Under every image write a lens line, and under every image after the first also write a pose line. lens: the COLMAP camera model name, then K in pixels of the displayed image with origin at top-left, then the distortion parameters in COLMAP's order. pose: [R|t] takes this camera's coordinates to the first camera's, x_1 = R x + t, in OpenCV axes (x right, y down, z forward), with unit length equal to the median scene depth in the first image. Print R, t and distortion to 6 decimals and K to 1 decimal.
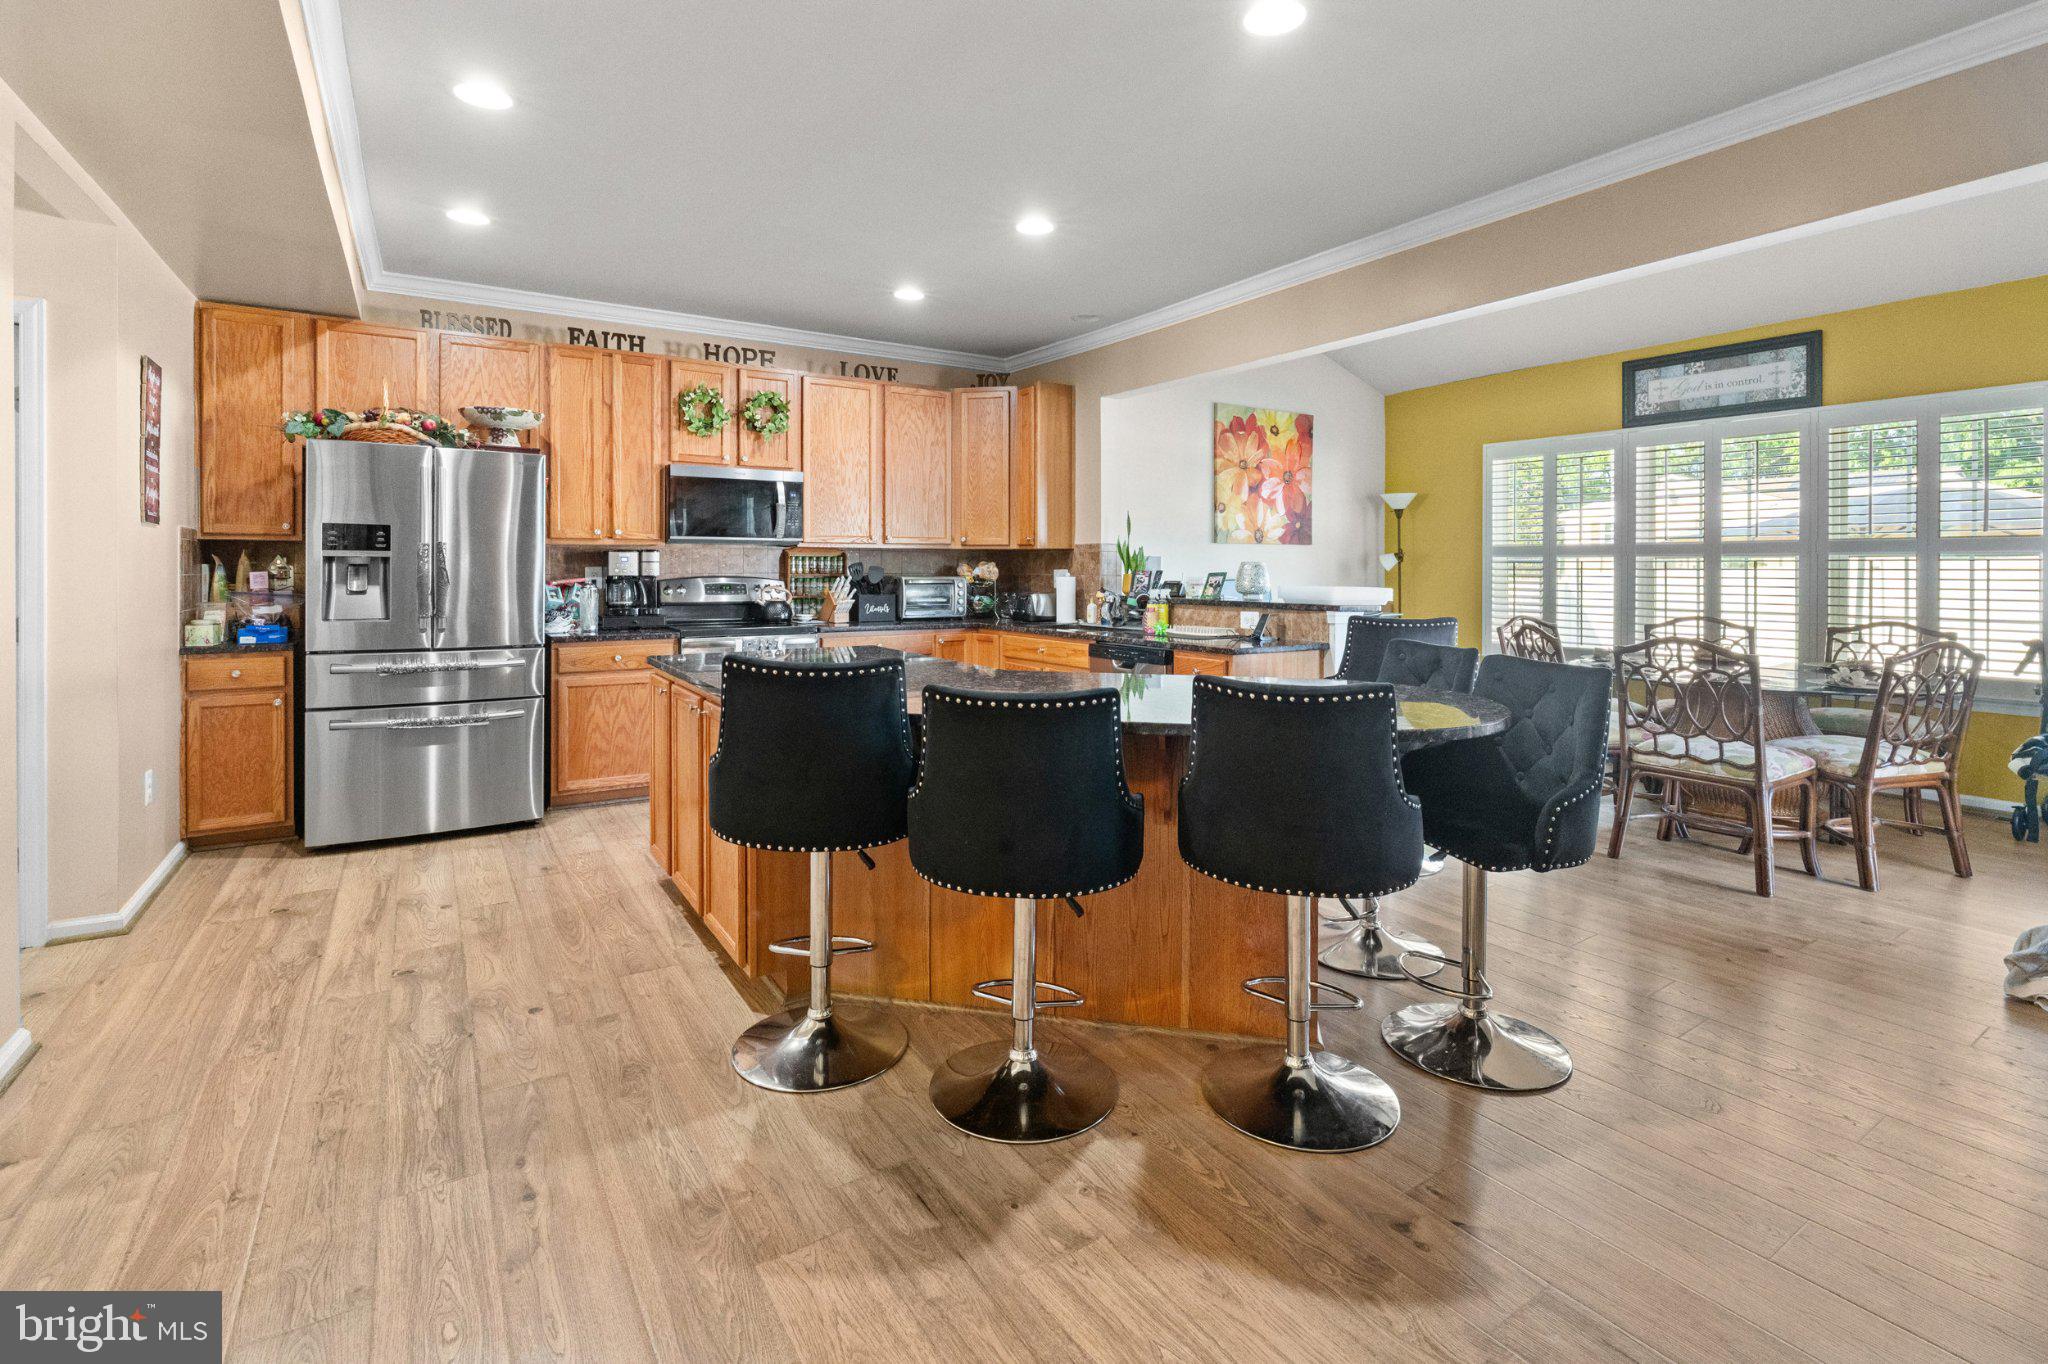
lens RADIAL K [[938.3, 0, 1035.4], [0, 938.3, 566.2], [0, 0, 1]] dist [-0.001525, 0.000078]
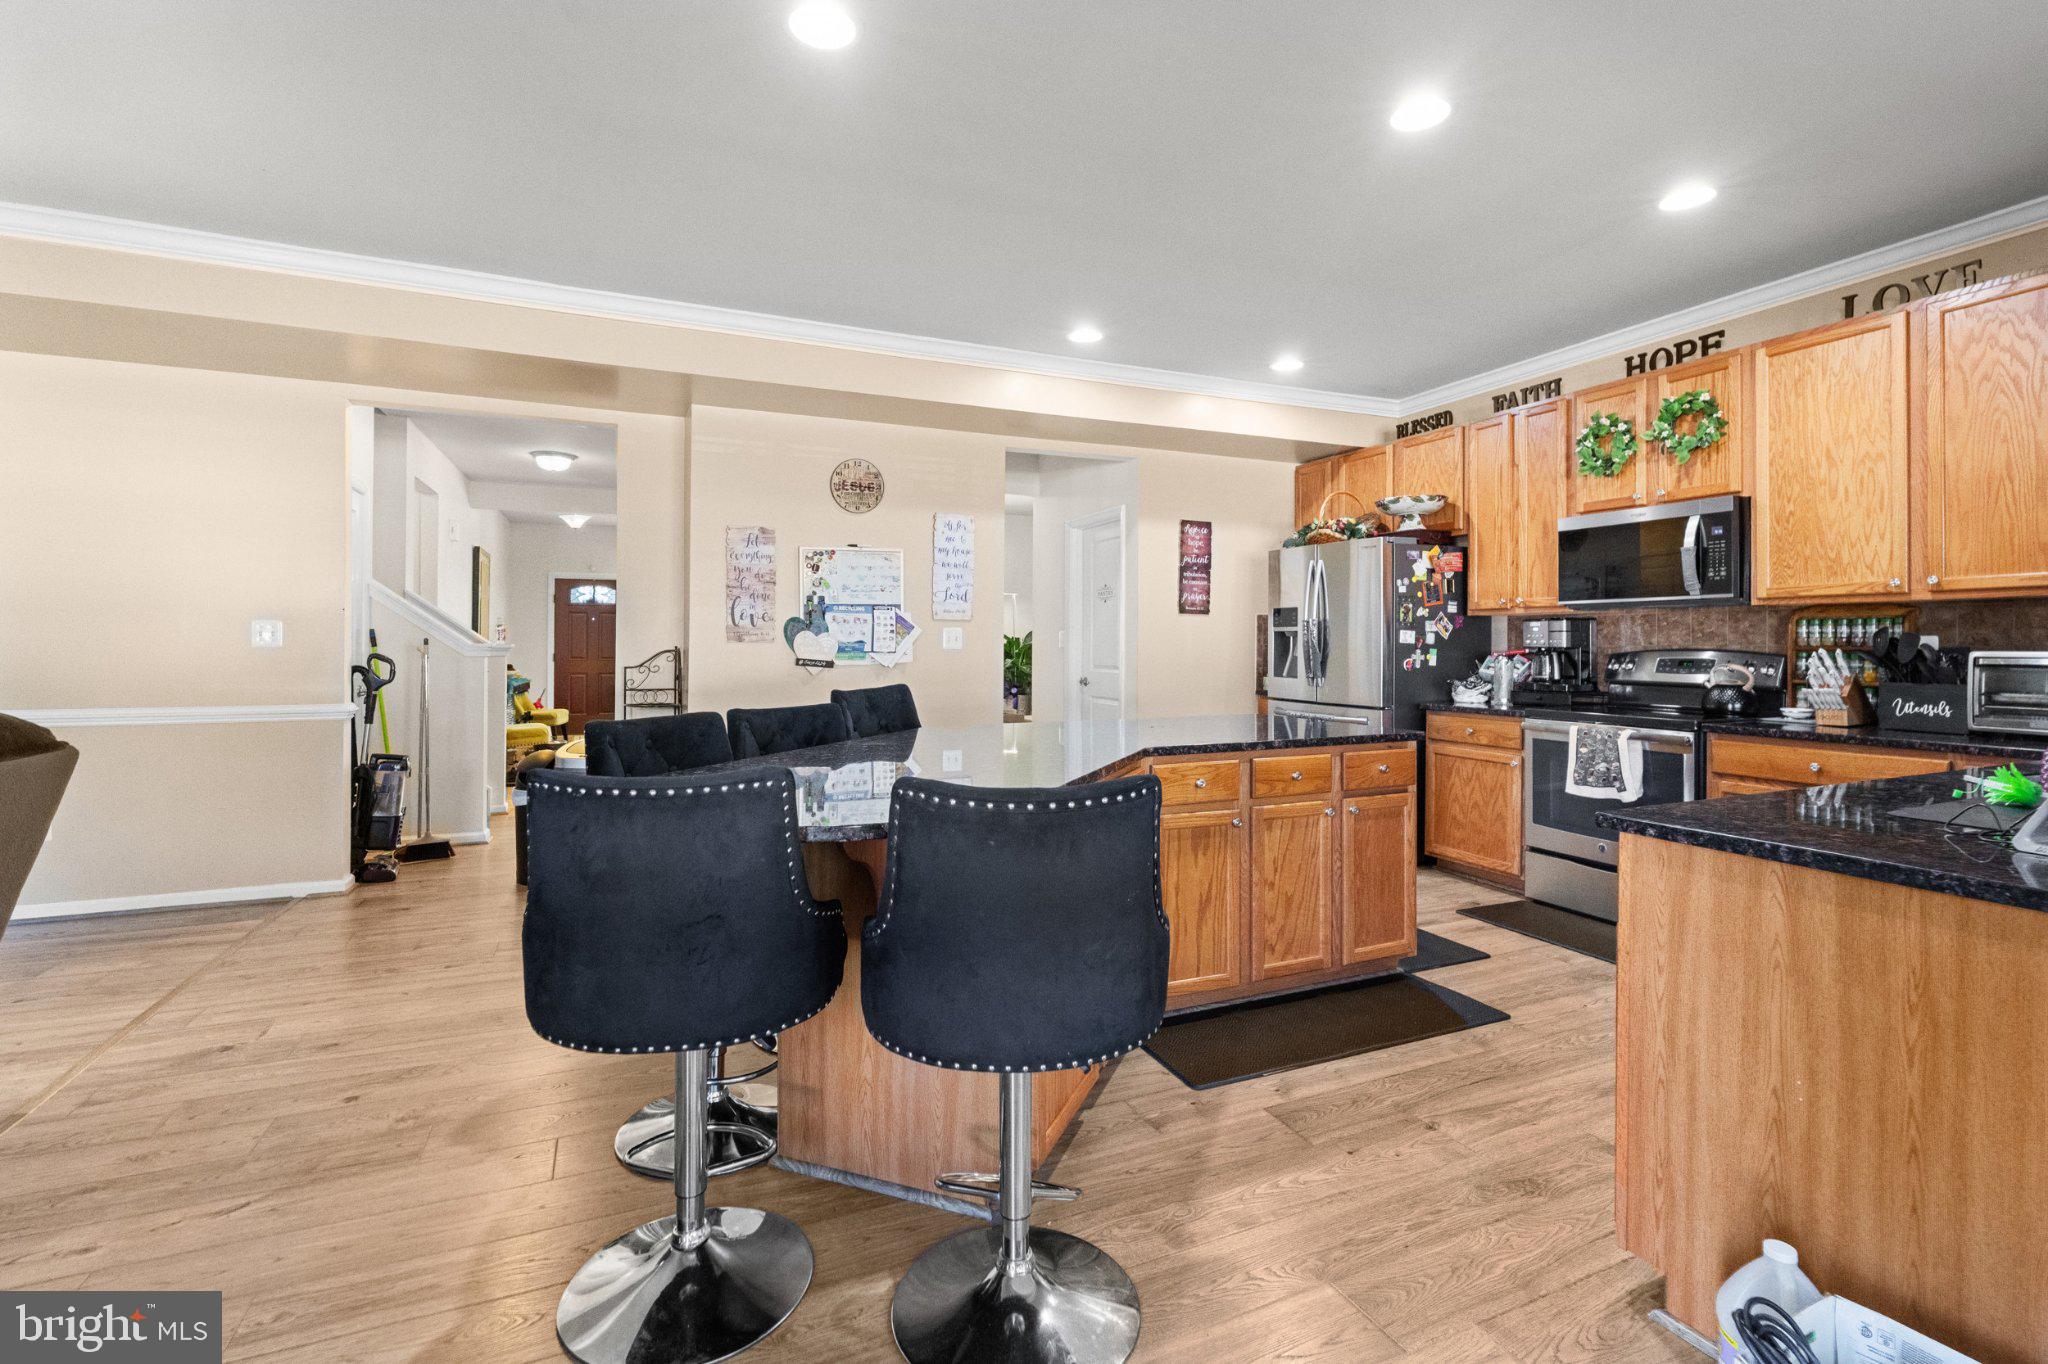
lens RADIAL K [[938.3, 0, 1029.2], [0, 938.3, 635.9], [0, 0, 1]] dist [-0.001525, 0.000078]
pose [[-0.167178, -0.013312, -0.985837, 0.574201], [-0.000291, 0.999909, -0.013453, 0.012051], [0.985927, -0.001962, -0.167167, 0.693411]]
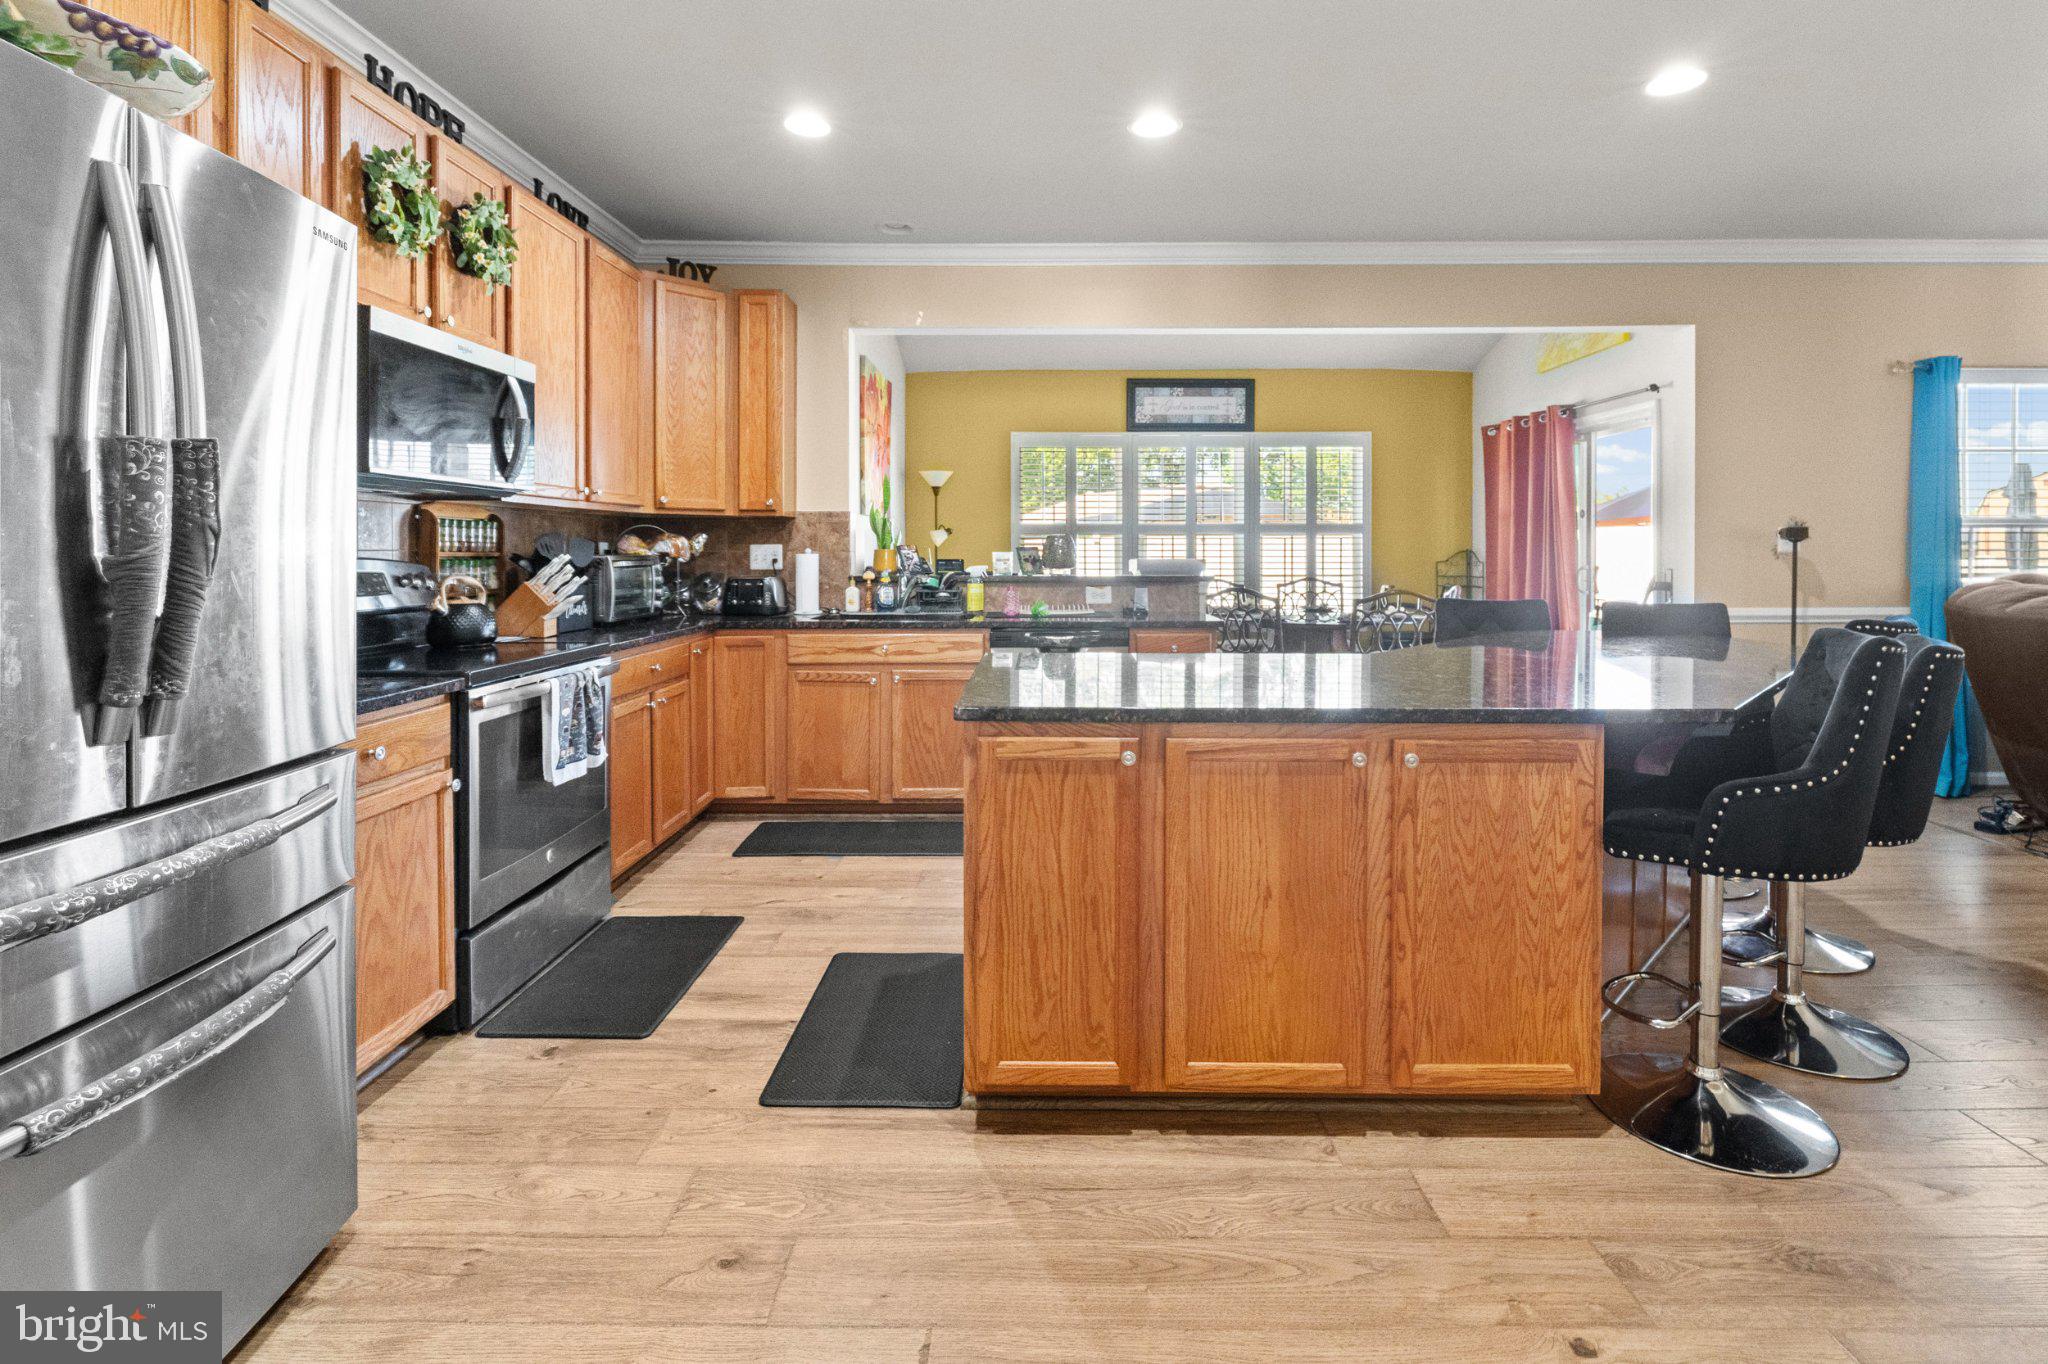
lens RADIAL K [[938.3, 0, 1057.7], [0, 938.3, 555.7], [0, 0, 1]] dist [-0.001525, 0.000078]
pose [[0.551524, -0.009170, 0.834109, -0.609153], [0.001004, 0.999946, 0.010329, 0.006332], [-0.834158, -0.004860, 0.551504, 0.507296]]
